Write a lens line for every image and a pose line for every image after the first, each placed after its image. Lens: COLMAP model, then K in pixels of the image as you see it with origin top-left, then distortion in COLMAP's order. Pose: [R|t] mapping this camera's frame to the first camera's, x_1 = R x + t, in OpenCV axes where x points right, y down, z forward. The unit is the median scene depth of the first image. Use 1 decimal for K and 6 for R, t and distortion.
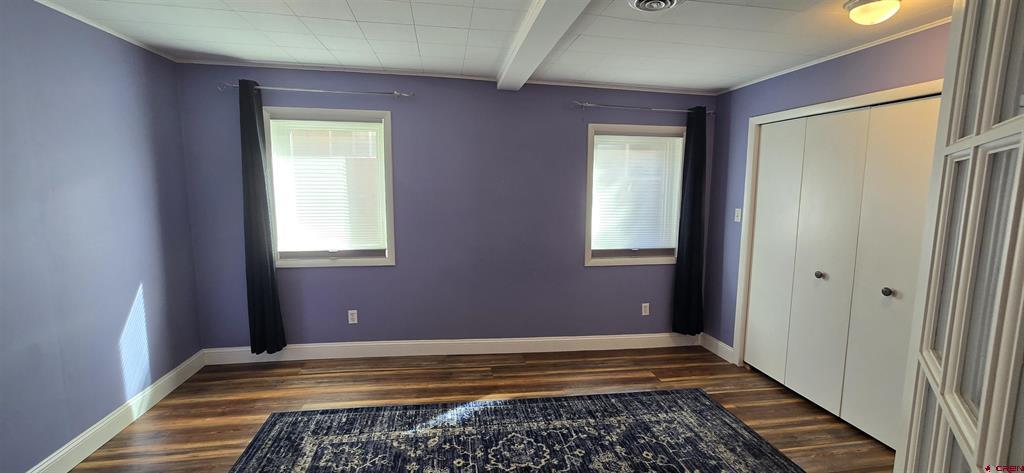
lens RADIAL K [[419.7, 0, 515.2], [0, 419.7, 234.7], [0, 0, 1]] dist [-0.007639, -0.001107]
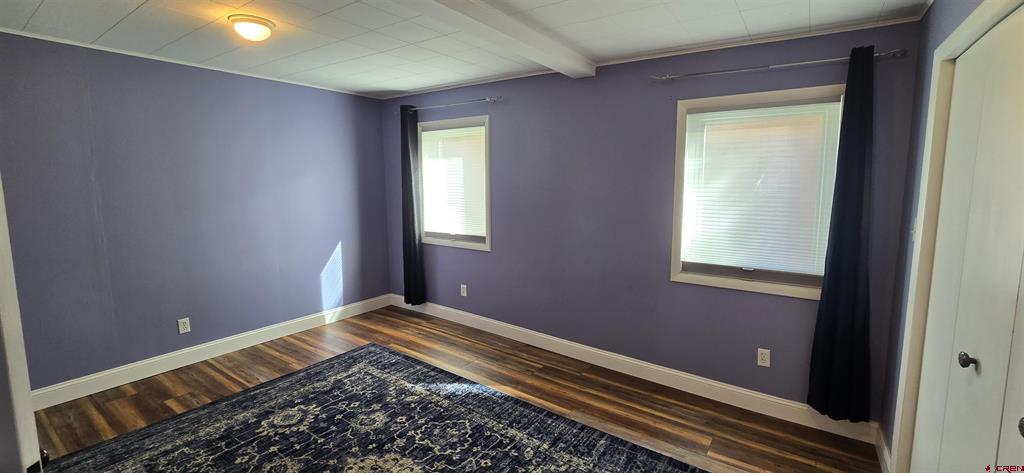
lens RADIAL K [[419.7, 0, 515.2], [0, 419.7, 231.3], [0, 0, 1]] dist [-0.007639, -0.001107]
pose [[0.712000, 0.078268, -0.697804, 0.581634], [-0.079405, 0.996368, 0.030736, -0.022630], [0.697675, 0.033525, 0.715629, 0.253786]]
